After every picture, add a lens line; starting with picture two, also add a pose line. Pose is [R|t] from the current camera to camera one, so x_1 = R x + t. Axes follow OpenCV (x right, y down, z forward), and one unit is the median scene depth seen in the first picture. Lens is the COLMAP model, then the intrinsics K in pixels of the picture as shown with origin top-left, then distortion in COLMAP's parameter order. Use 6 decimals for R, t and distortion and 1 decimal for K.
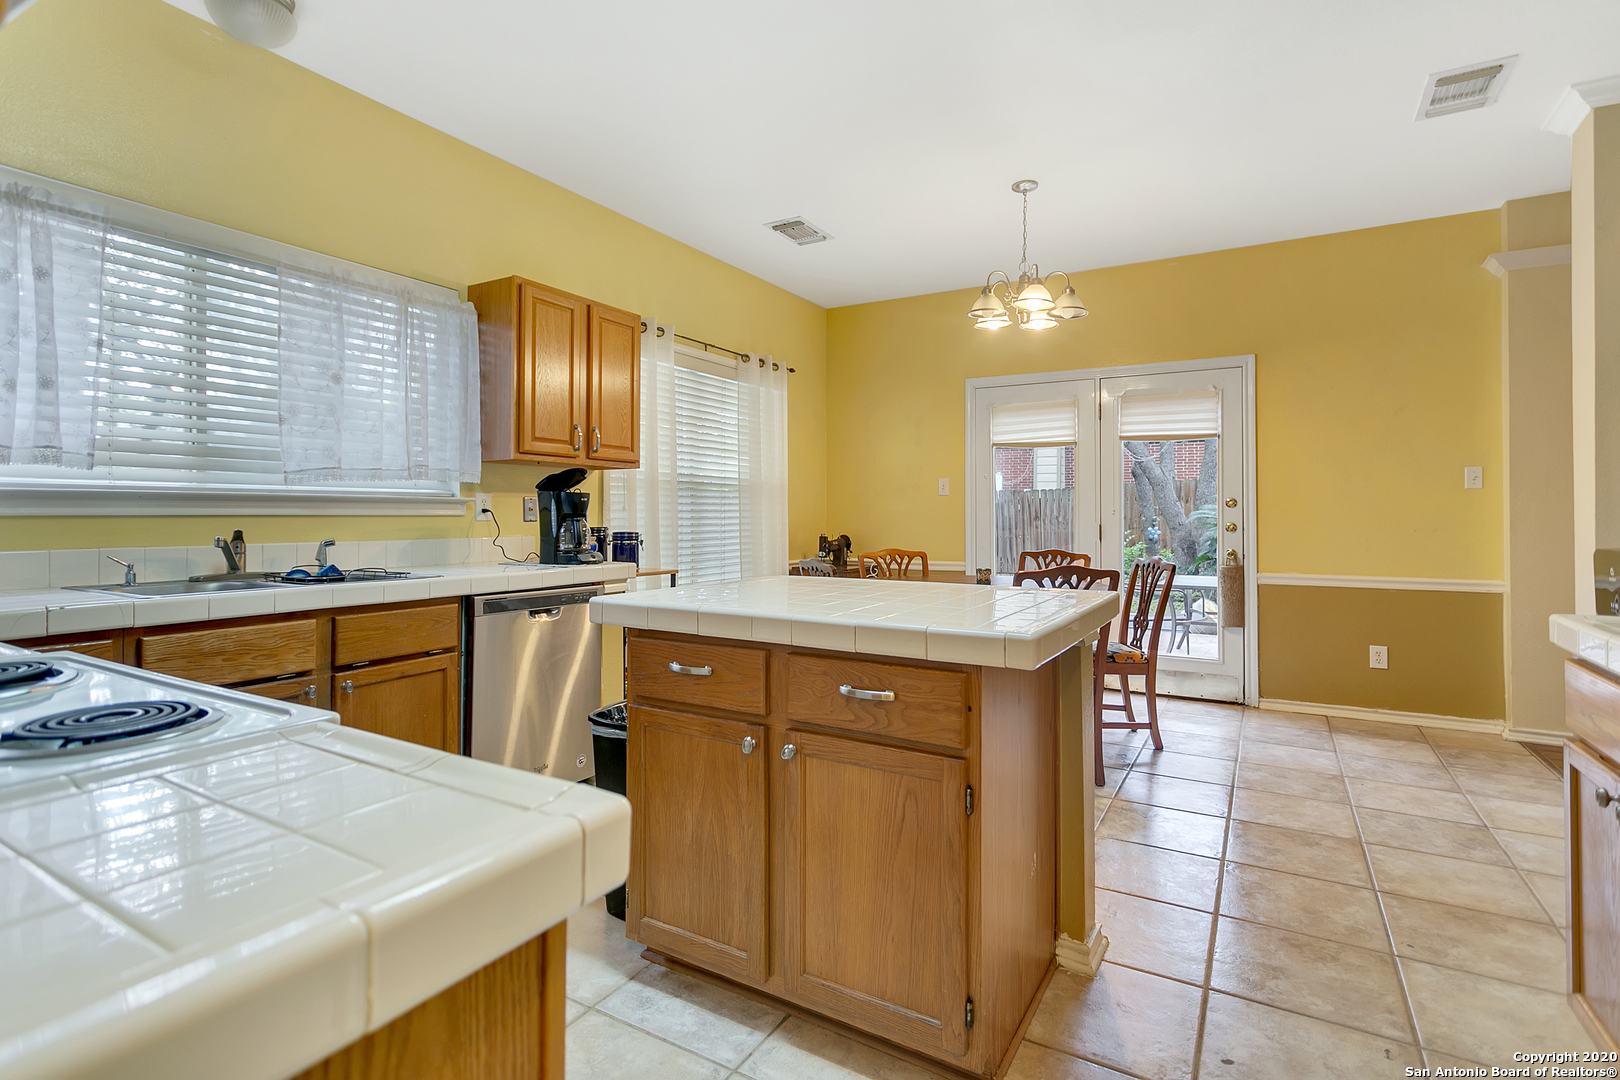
lens RADIAL K [[779.5, 0, 808.9], [0, 779.5, 511.3], [0, 0, 1]] dist [0.001196, 0.000210]
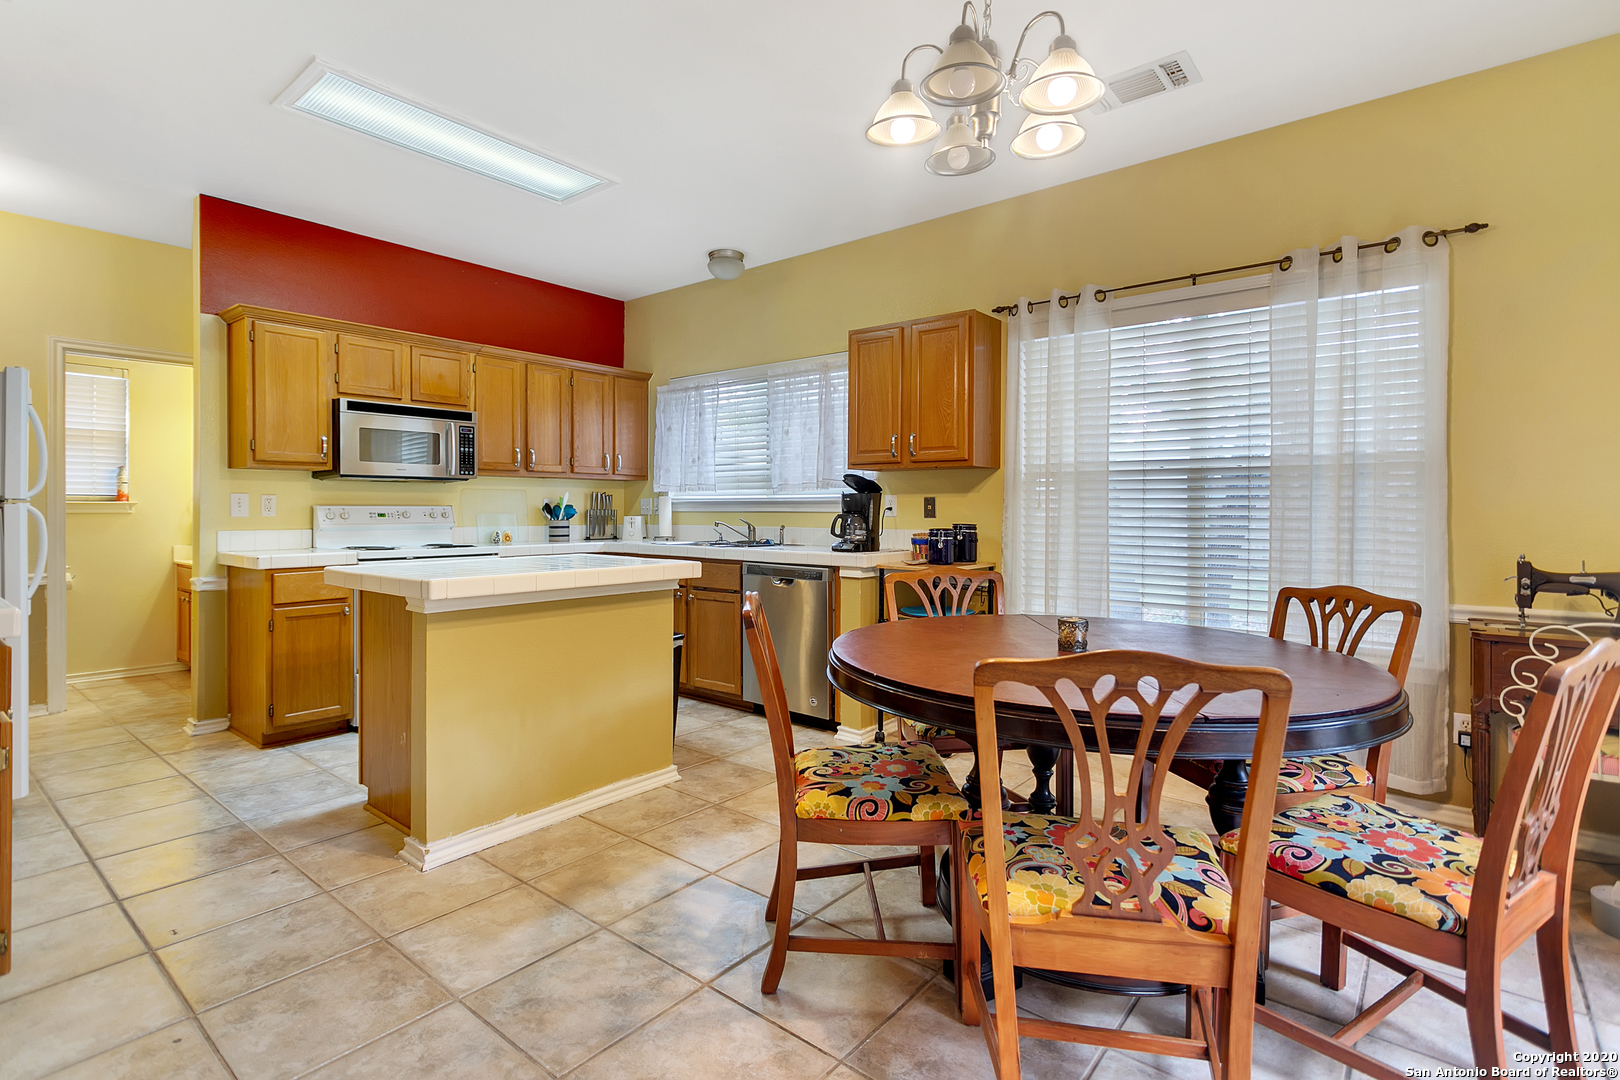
lens RADIAL K [[779.5, 0, 808.9], [0, 779.5, 511.3], [0, 0, 1]] dist [0.001196, 0.000210]
pose [[-0.152858, 0.000434, -0.988248, 1.119773], [0.000291, 1.000000, 0.000394, 0.003821], [0.988248, -0.000227, -0.152858, 1.348293]]
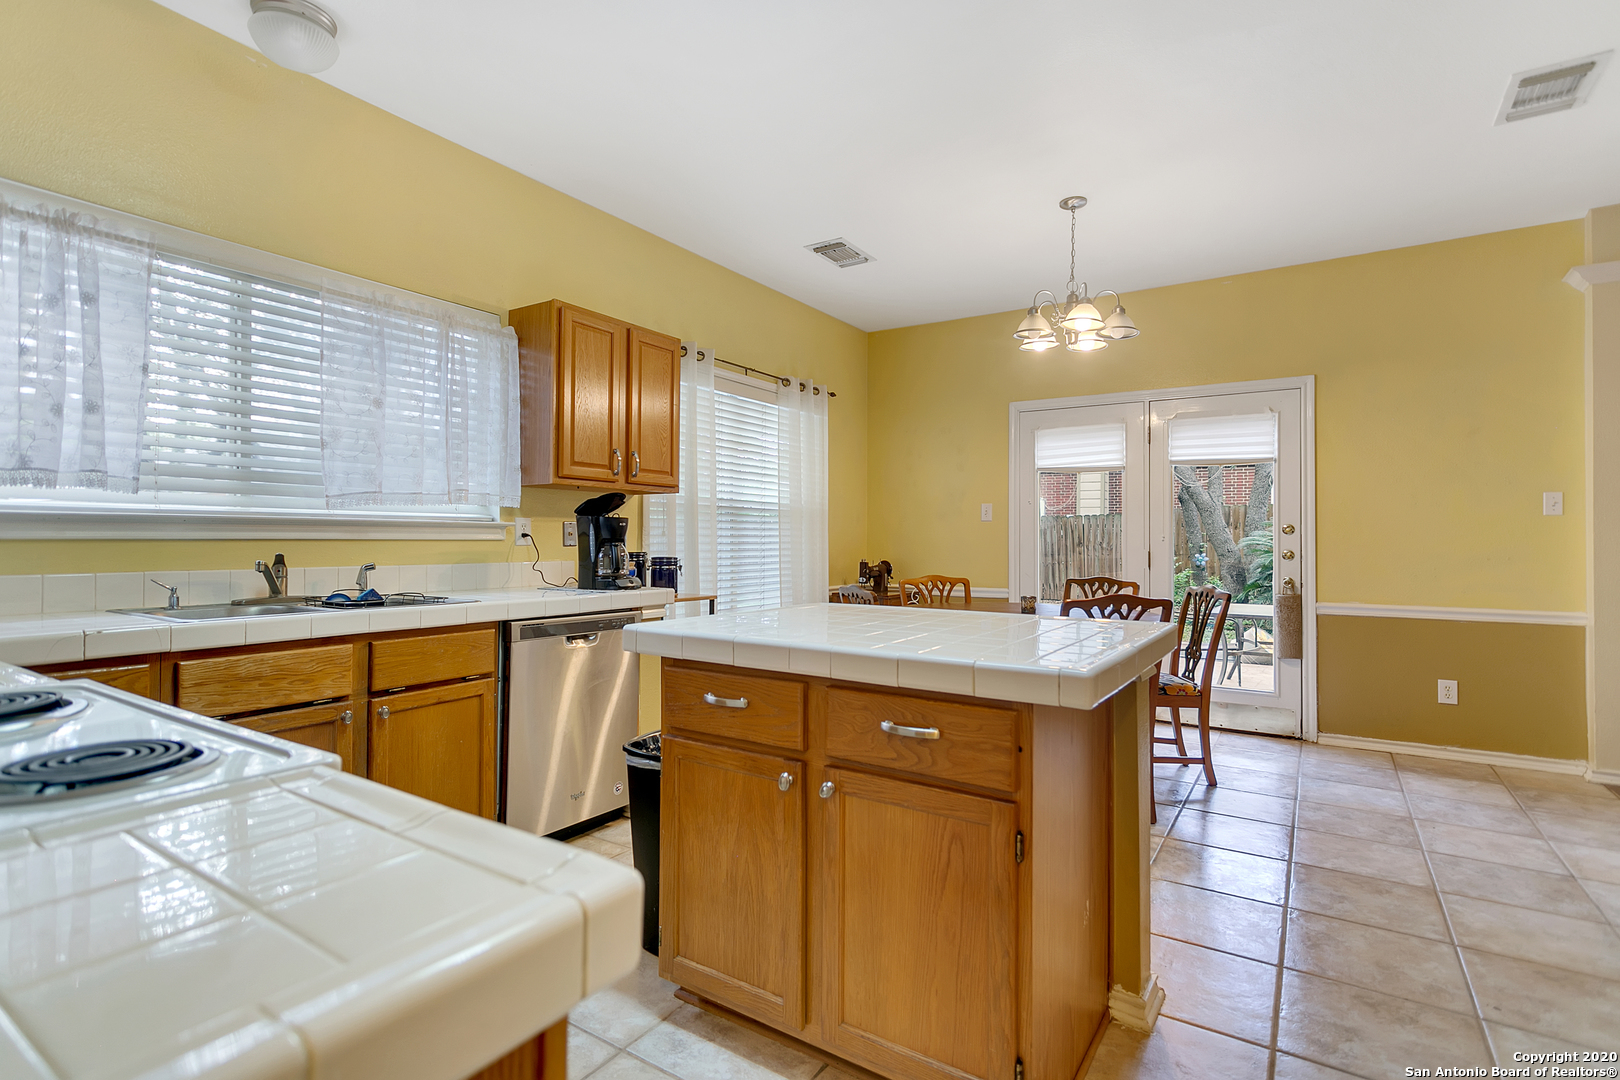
lens RADIAL K [[774.7, 0, 813.4], [0, 774.7, 537.3], [0, 0, 1]] dist [0.002087, 0.000373]
pose [[0.998914, 0.003538, -0.046463, 0.000090], [-0.003475, 0.999993, 0.001431, -0.001069], [0.046468, -0.001268, 0.998919, 0.031493]]
